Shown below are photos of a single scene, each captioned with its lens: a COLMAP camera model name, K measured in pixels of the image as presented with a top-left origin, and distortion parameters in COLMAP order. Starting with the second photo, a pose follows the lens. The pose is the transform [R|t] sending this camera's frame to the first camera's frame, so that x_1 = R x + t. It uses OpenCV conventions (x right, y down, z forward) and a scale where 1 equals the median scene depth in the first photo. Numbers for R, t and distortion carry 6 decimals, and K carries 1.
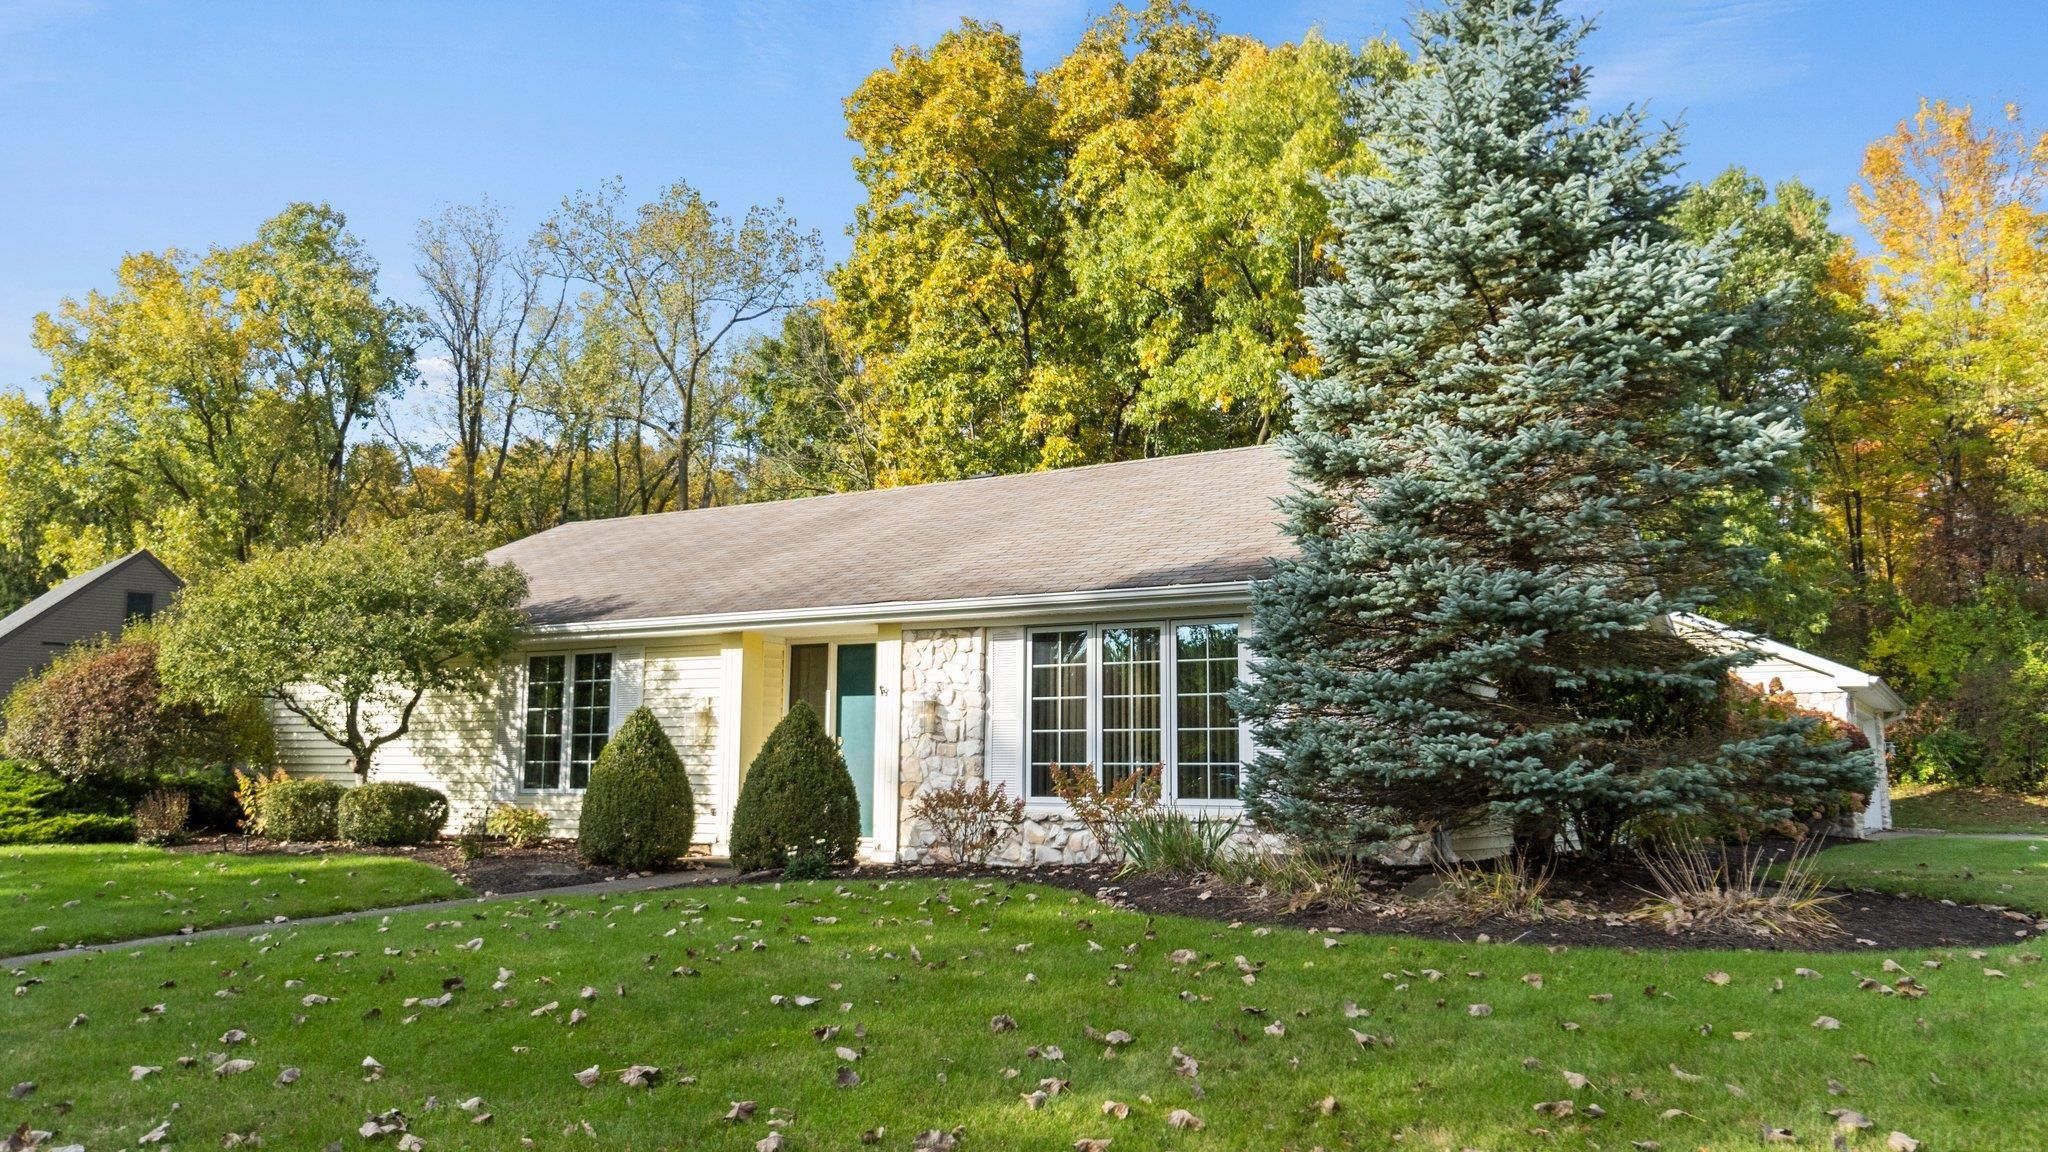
lens RADIAL K [[1564.6, 0, 1024.0], [0, 1564.6, 576.0], [0, 0, 1]] dist [-0.005474, -0.002640]
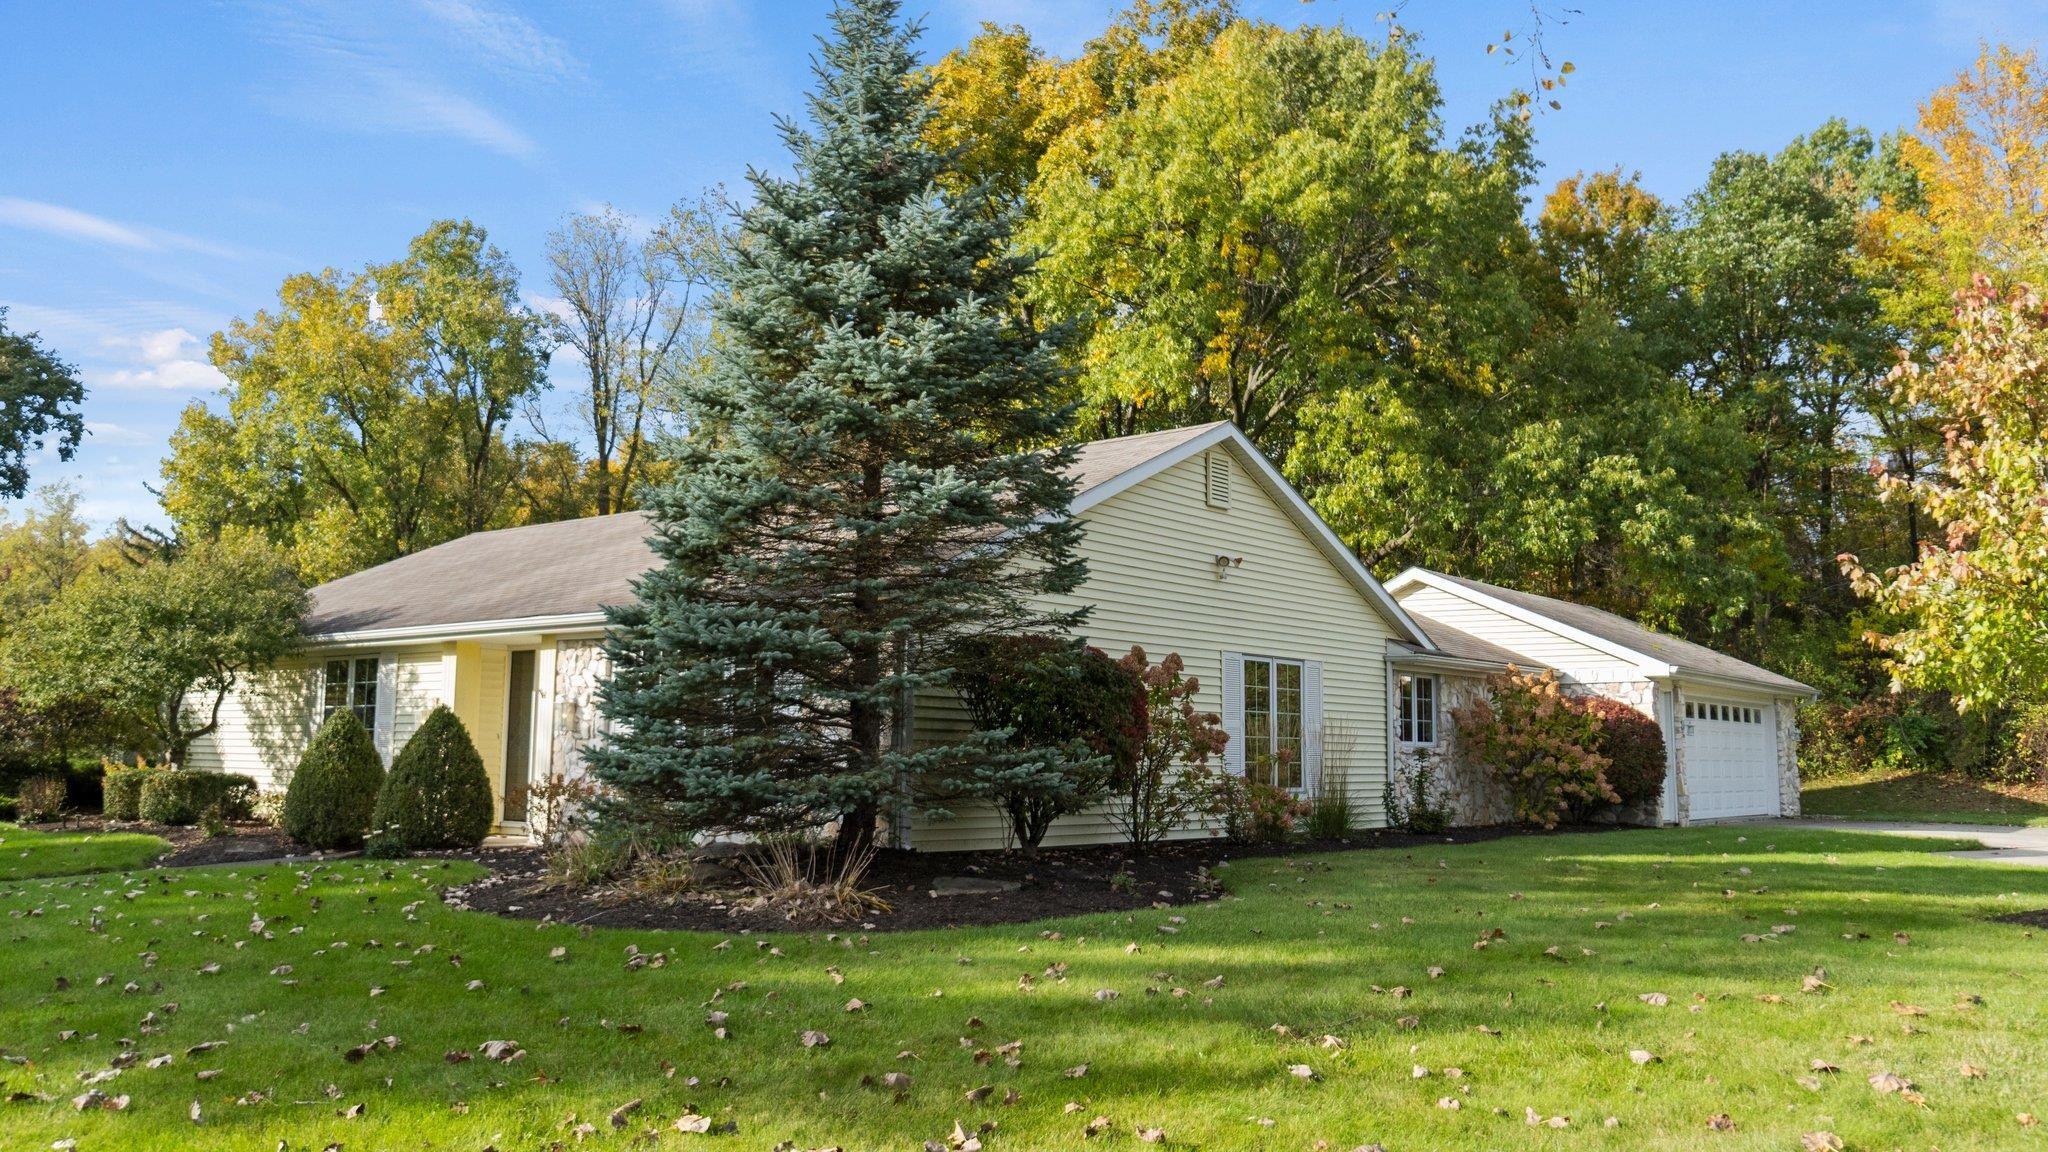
lens RADIAL K [[1564.6, 0, 1024.0], [0, 1564.6, 576.0], [0, 0, 1]] dist [-0.005474, -0.002640]
pose [[0.990377, -0.013847, -0.137699, 0.147438], [0.016093, 0.999755, 0.015208, -0.008479], [0.137454, -0.017278, 0.990357, -0.027669]]
